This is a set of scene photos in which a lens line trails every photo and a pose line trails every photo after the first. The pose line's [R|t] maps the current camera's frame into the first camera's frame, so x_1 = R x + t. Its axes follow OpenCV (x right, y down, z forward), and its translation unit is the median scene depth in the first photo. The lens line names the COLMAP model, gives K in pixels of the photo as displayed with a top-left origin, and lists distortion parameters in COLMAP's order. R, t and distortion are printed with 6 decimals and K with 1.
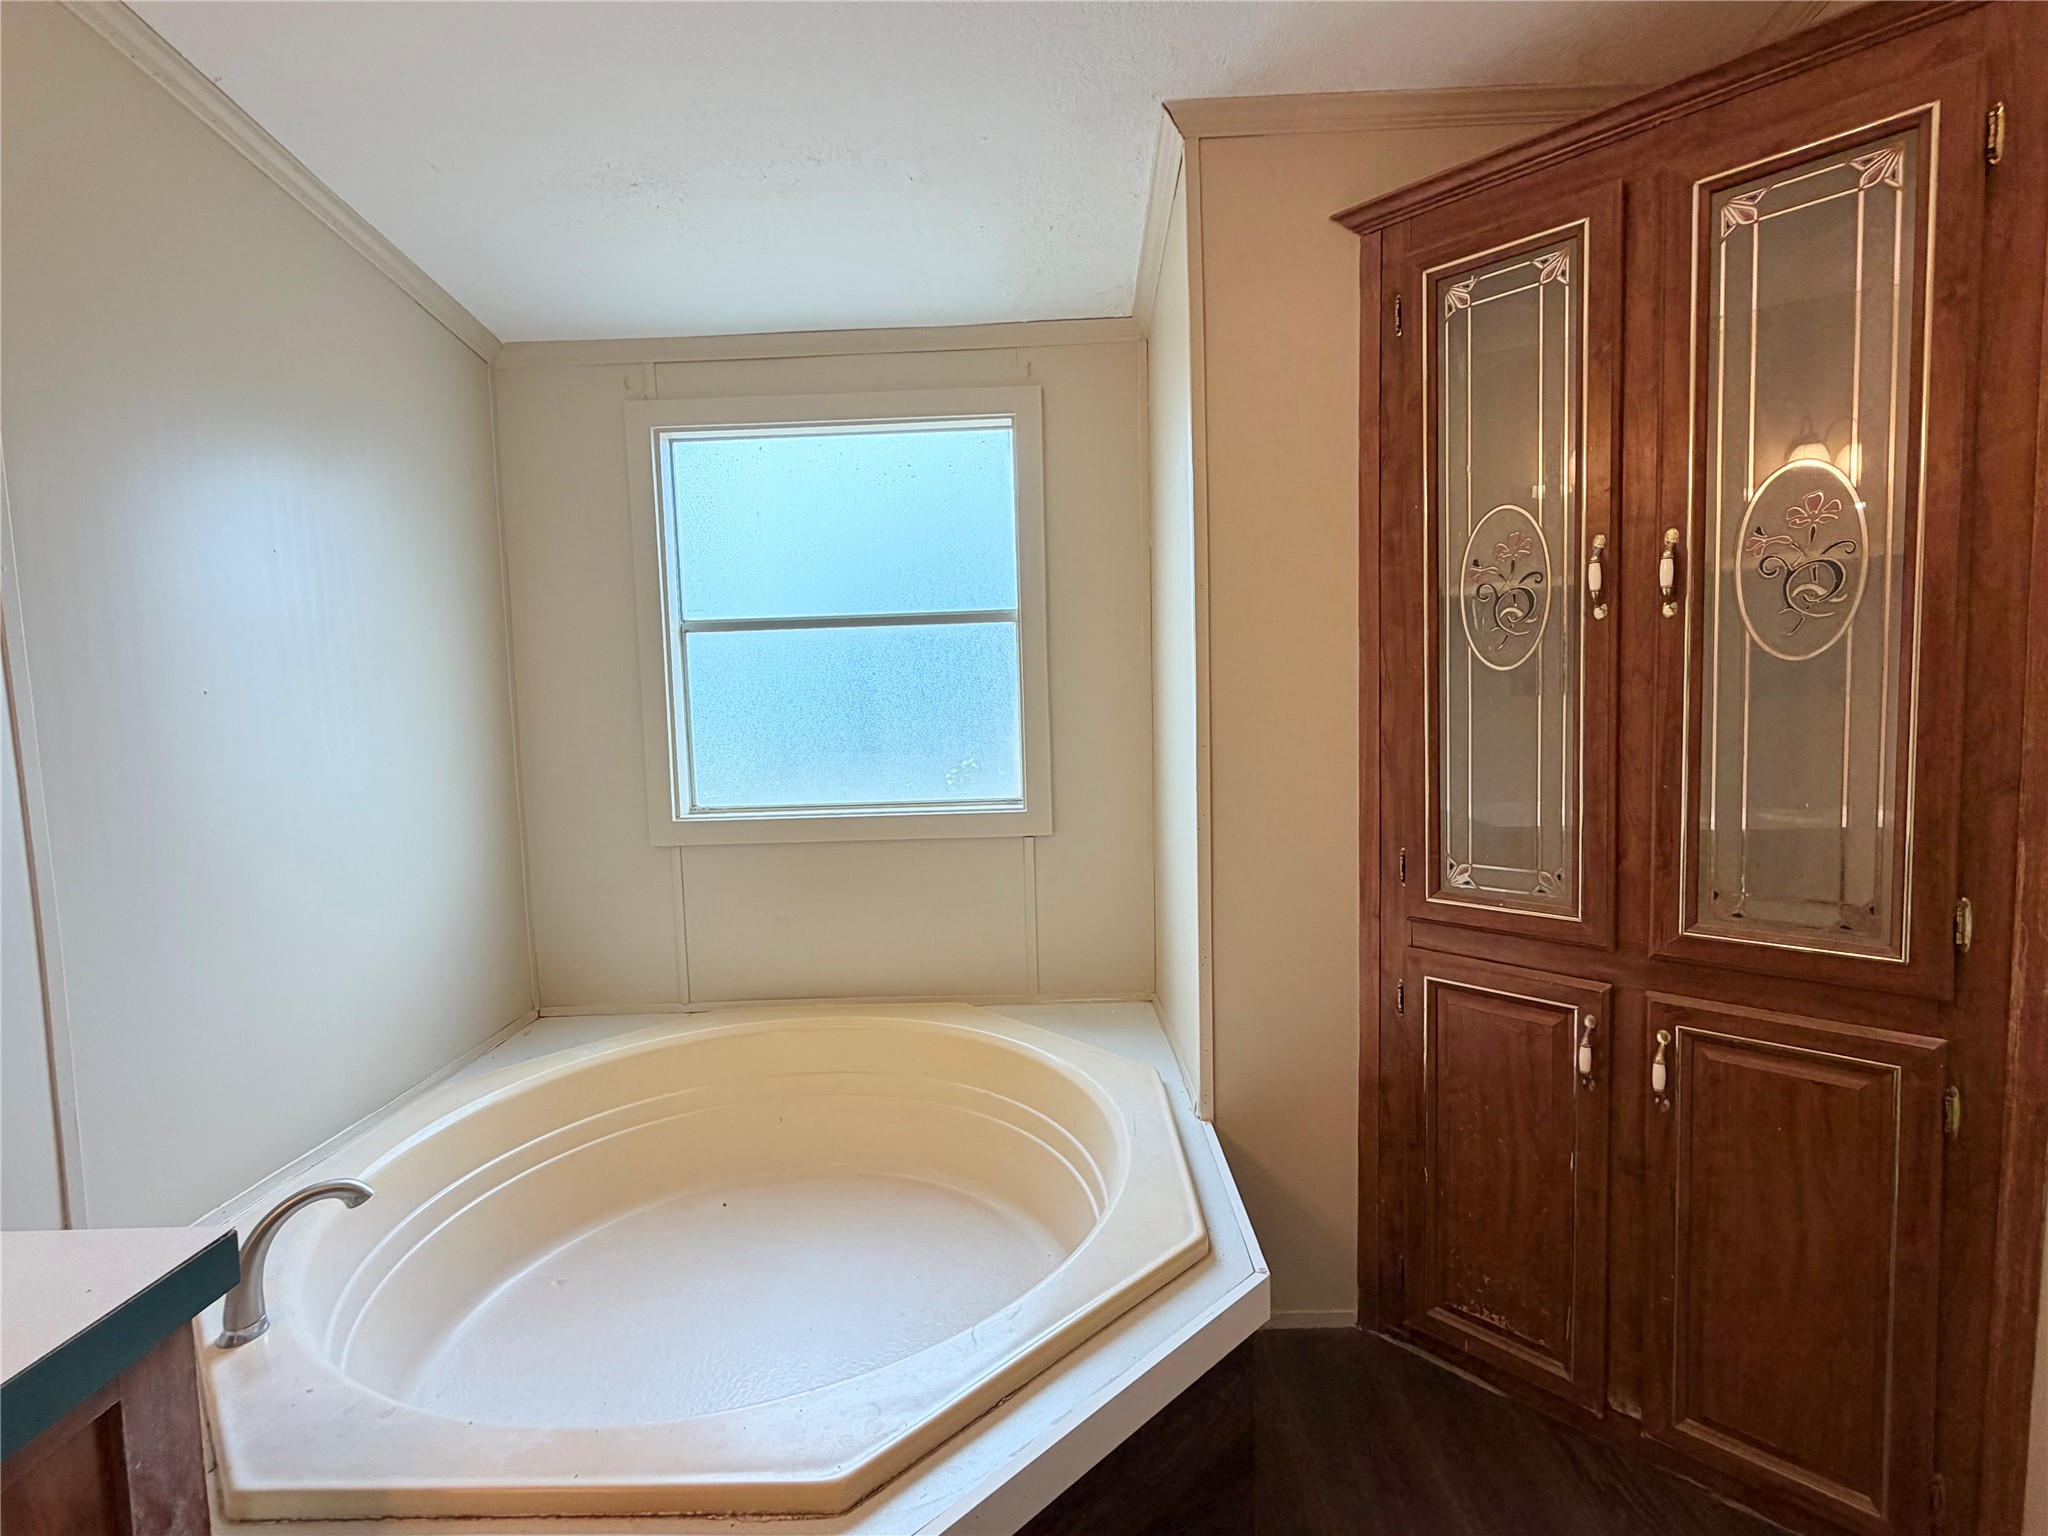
lens RADIAL K [[981.2, 0, 1022.0], [0, 981.2, 771.4], [0, 0, 1]] dist [0.003271, -0.000337]
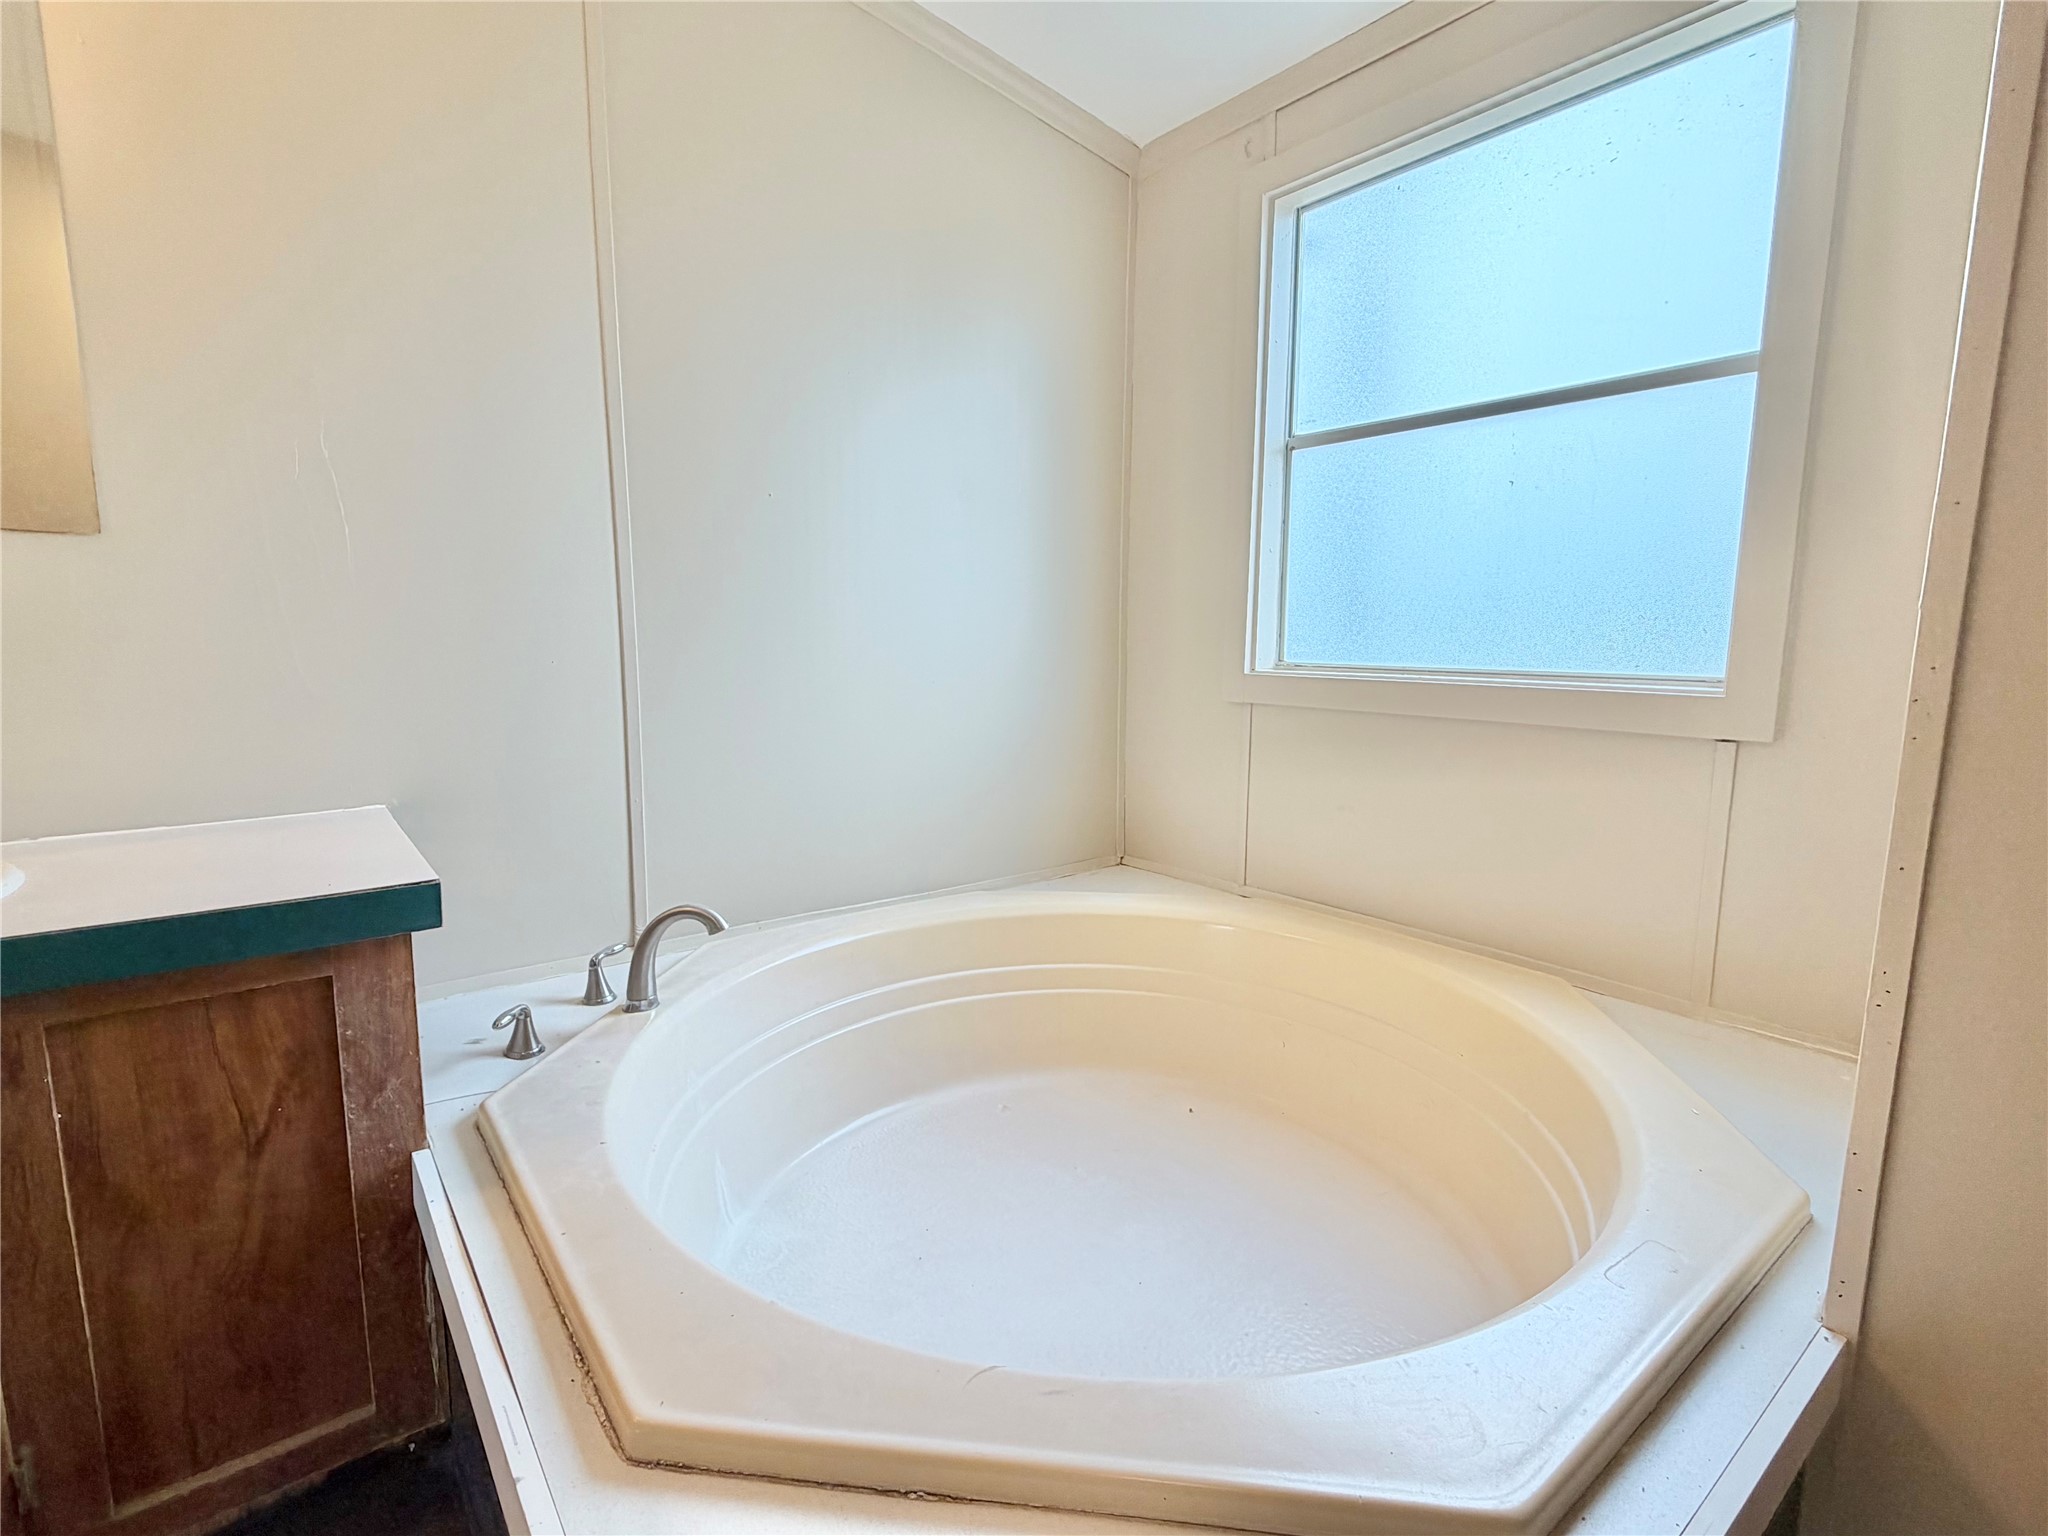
lens RADIAL K [[981.2, 0, 1023.6], [0, 981.2, 767.2], [0, 0, 1]] dist [0.003271, -0.000337]
pose [[0.630461, 0.141847, -0.763150, 0.208780], [-0.087534, 0.989882, 0.111675, 0.057753], [0.771269, -0.003606, 0.636499, 0.325203]]
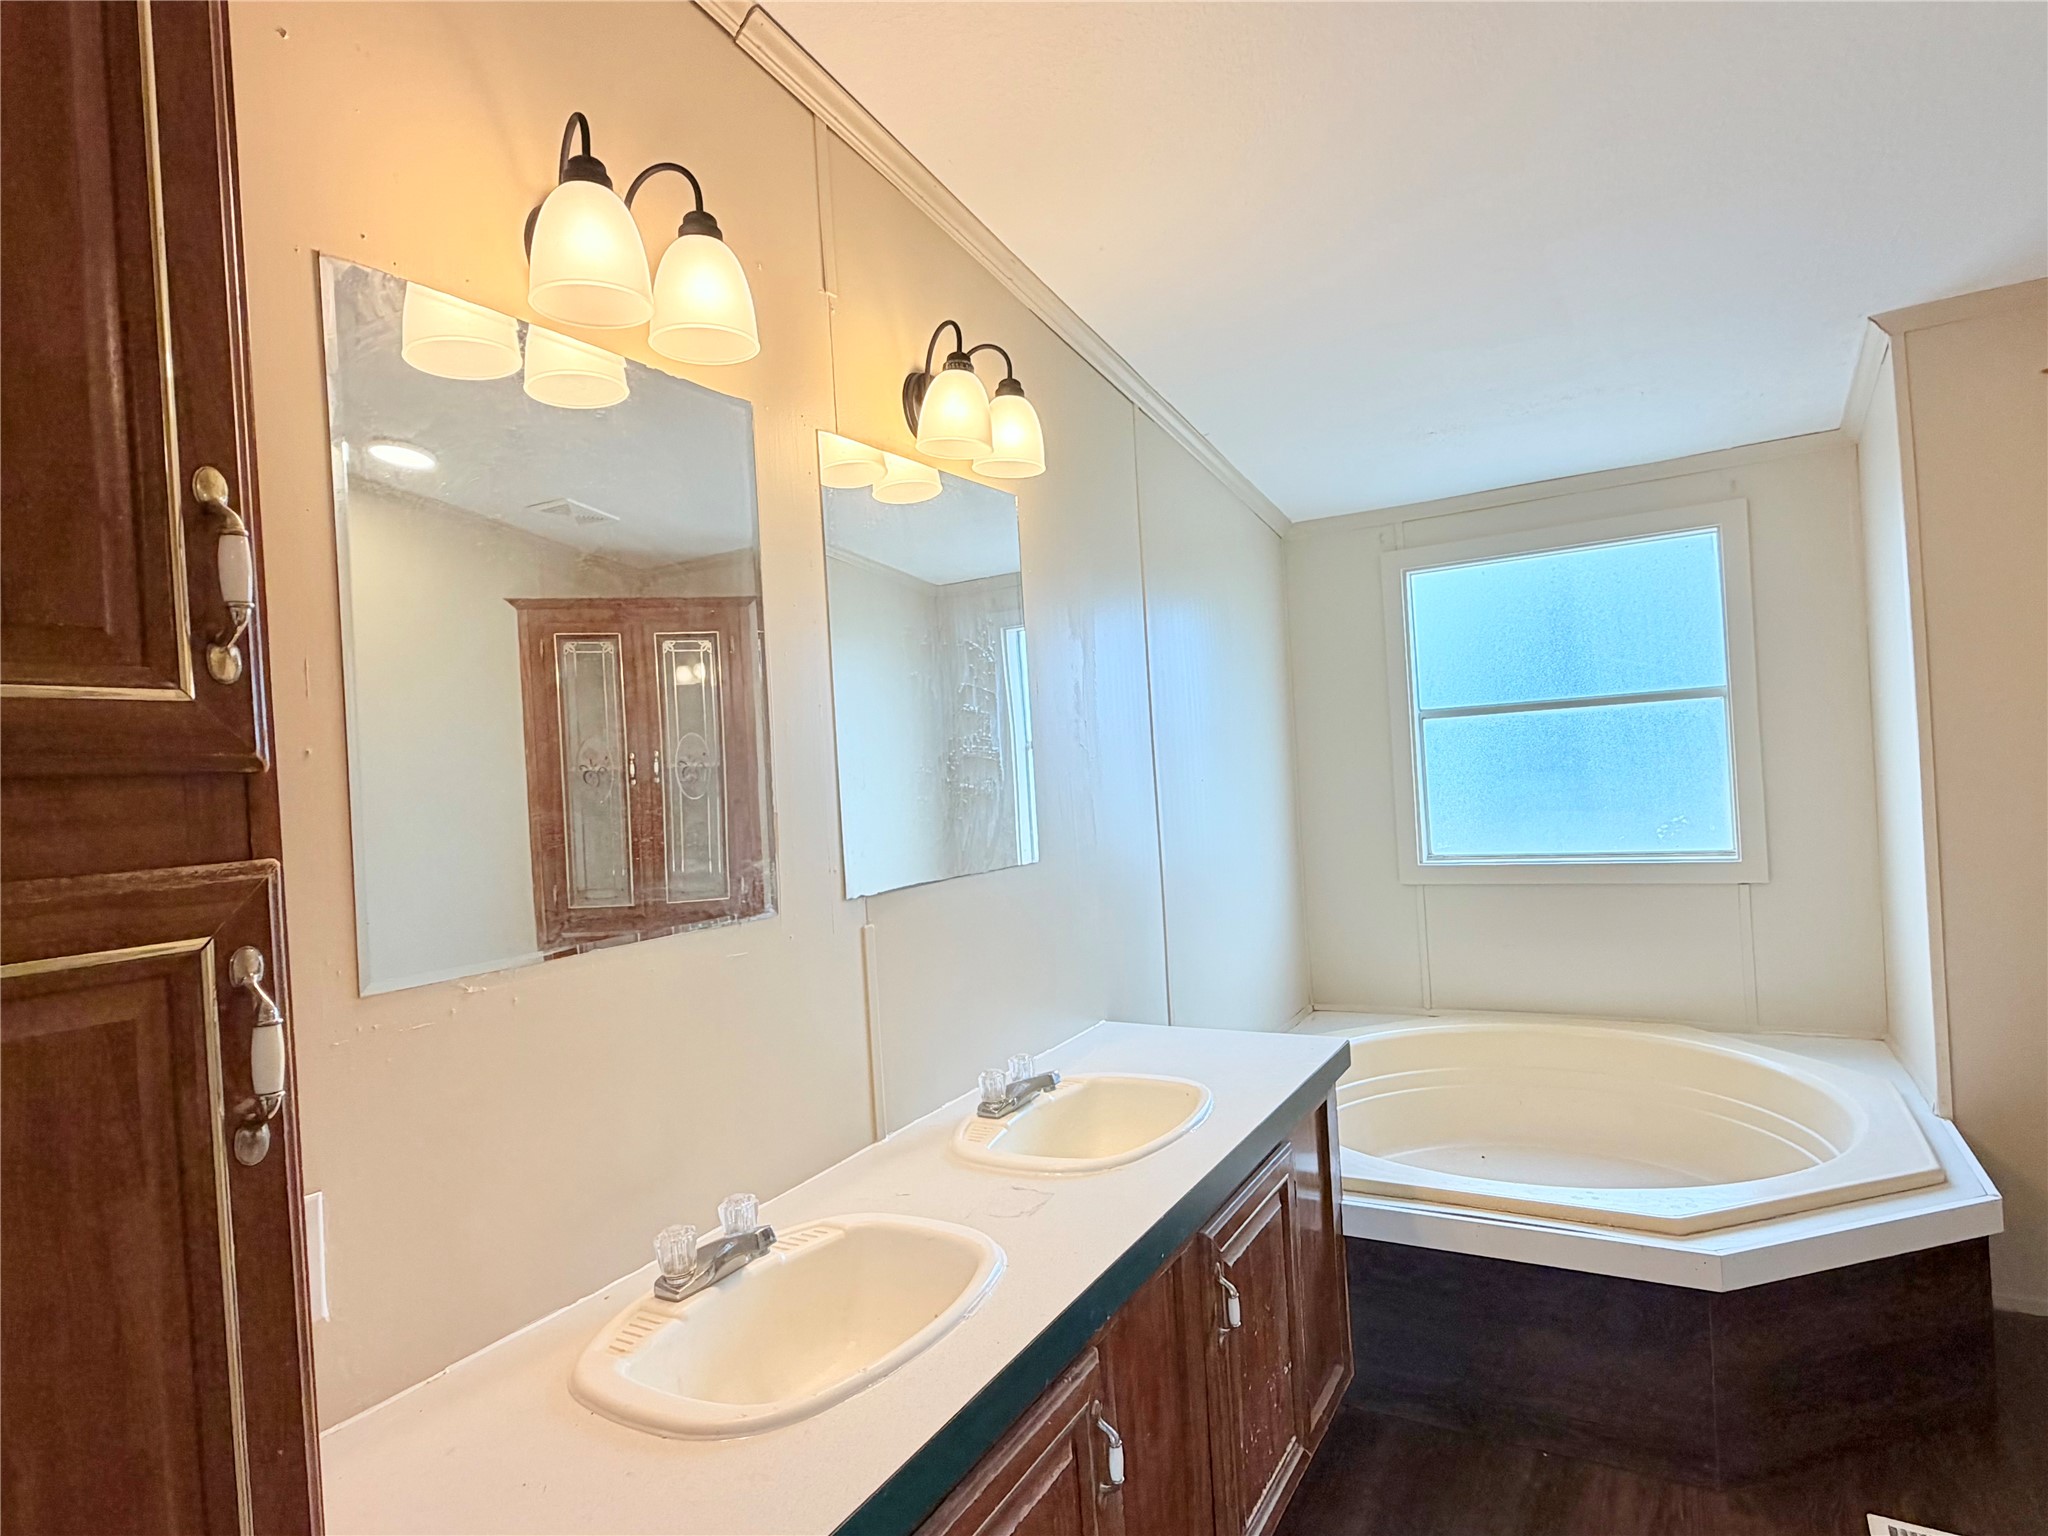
lens RADIAL K [[1118.6, 0, 1028.1], [0, 1118.6, 772.8], [0, 0, 1]] dist [0.003861, 0.000294]
pose [[0.870572, -0.023939, -0.491458, -0.080556], [-0.002608, 0.998577, -0.053260, 0.009894], [0.492034, 0.047648, 0.869271, -0.591138]]
